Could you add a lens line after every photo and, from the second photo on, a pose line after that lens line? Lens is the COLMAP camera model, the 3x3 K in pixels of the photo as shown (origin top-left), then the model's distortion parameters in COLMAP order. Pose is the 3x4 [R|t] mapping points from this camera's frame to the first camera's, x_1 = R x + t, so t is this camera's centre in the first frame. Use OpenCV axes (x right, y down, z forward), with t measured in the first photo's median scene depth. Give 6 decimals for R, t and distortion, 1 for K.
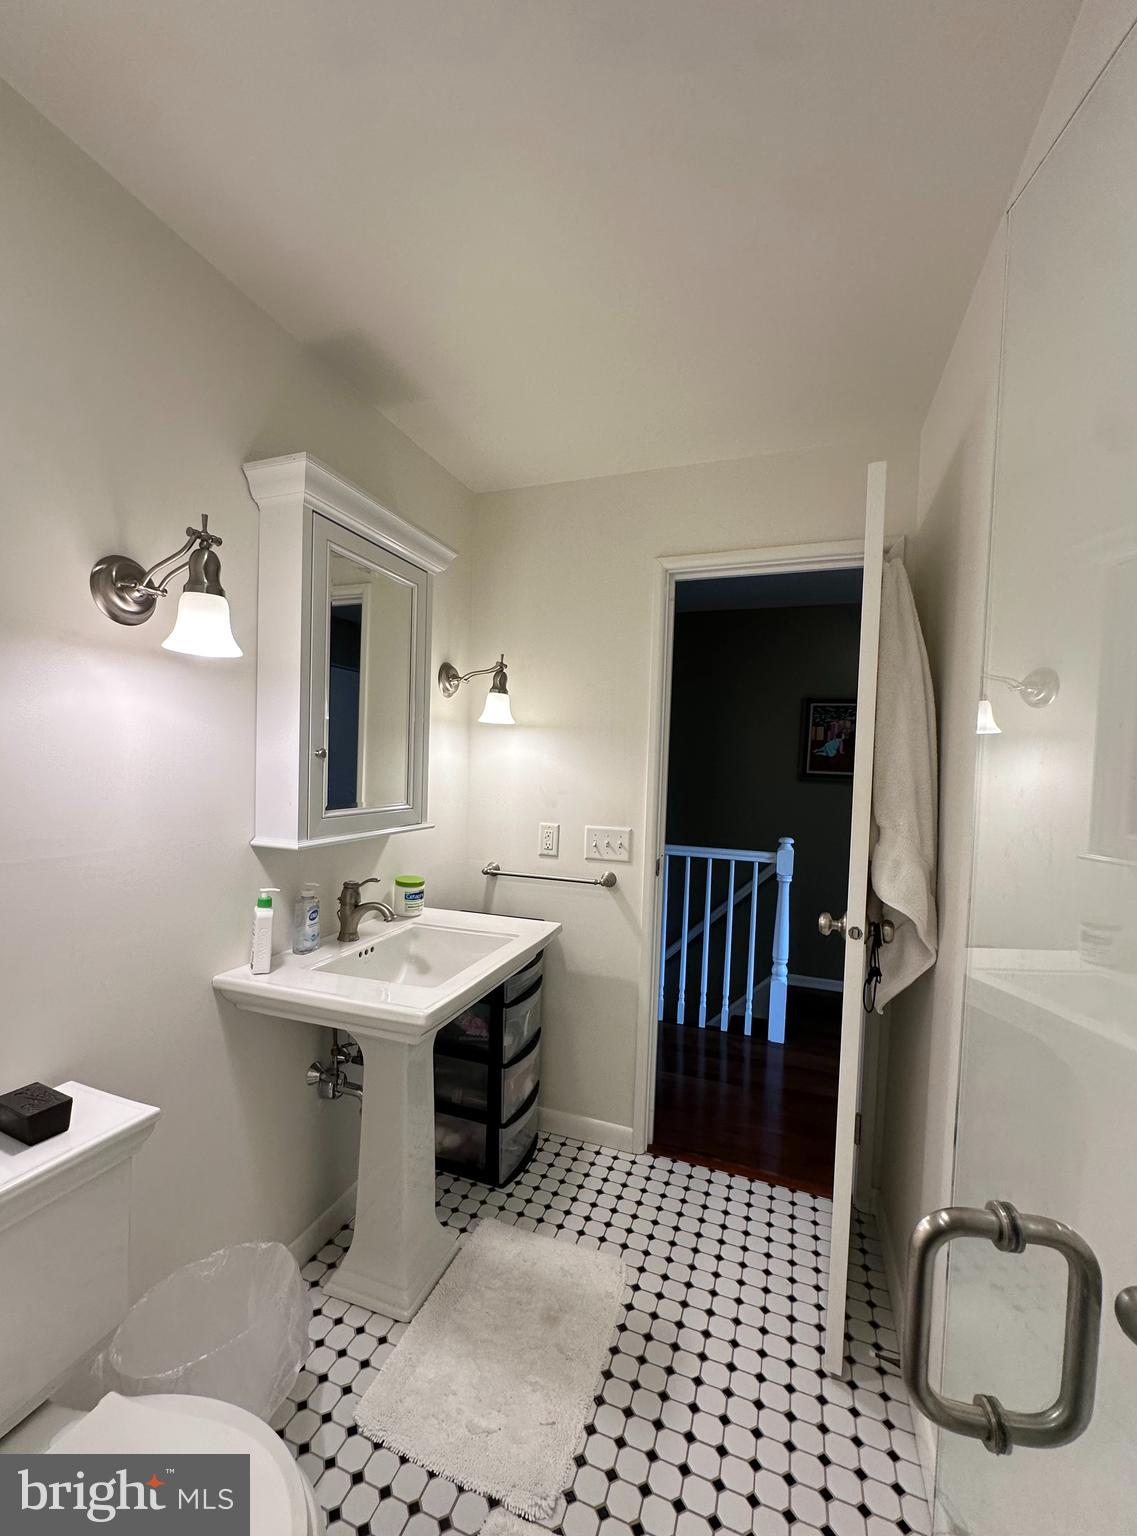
lens RADIAL K [[615.5, 0, 567.4], [0, 615.5, 779.0], [0, 0, 1]] dist [-0.007215, 0.001394]
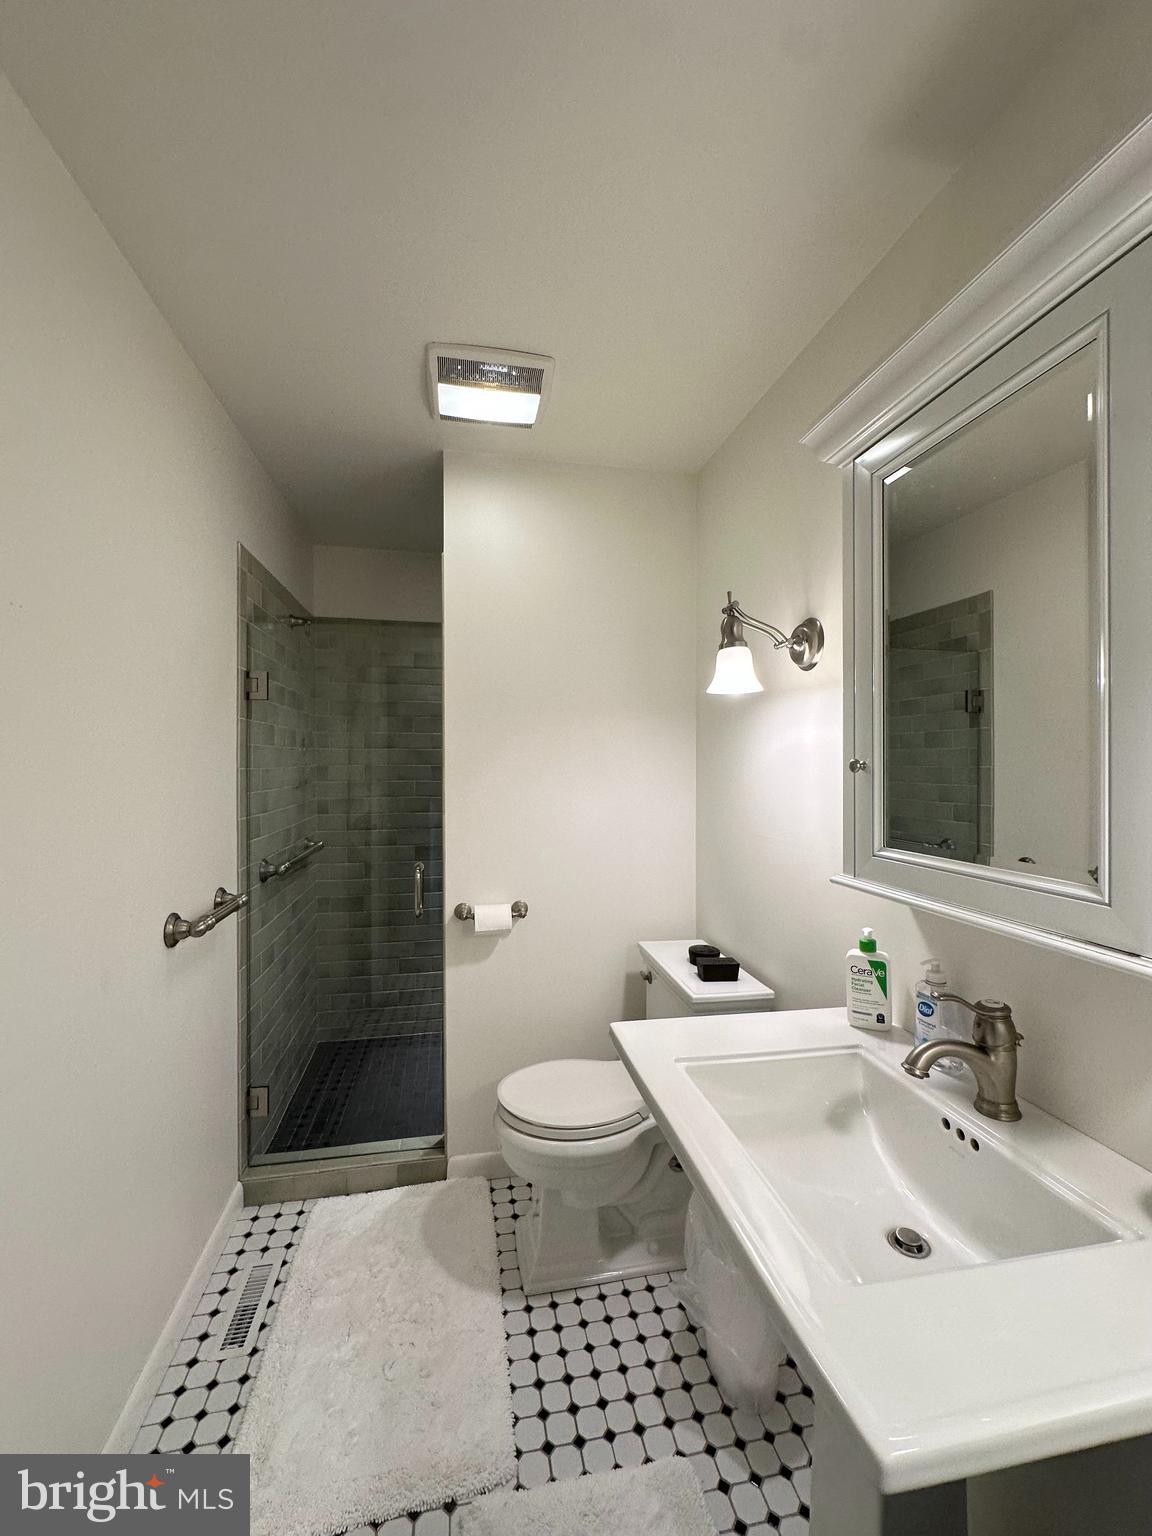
lens RADIAL K [[615.5, 0, 574.2], [0, 615.5, 766.4], [0, 0, 1]] dist [-0.007215, 0.001394]
pose [[-0.856029, -0.029630, -0.516077, 0.250638], [-0.040588, 0.999126, 0.009961, -0.030868], [0.515331, 0.029473, -0.856484, 1.303185]]
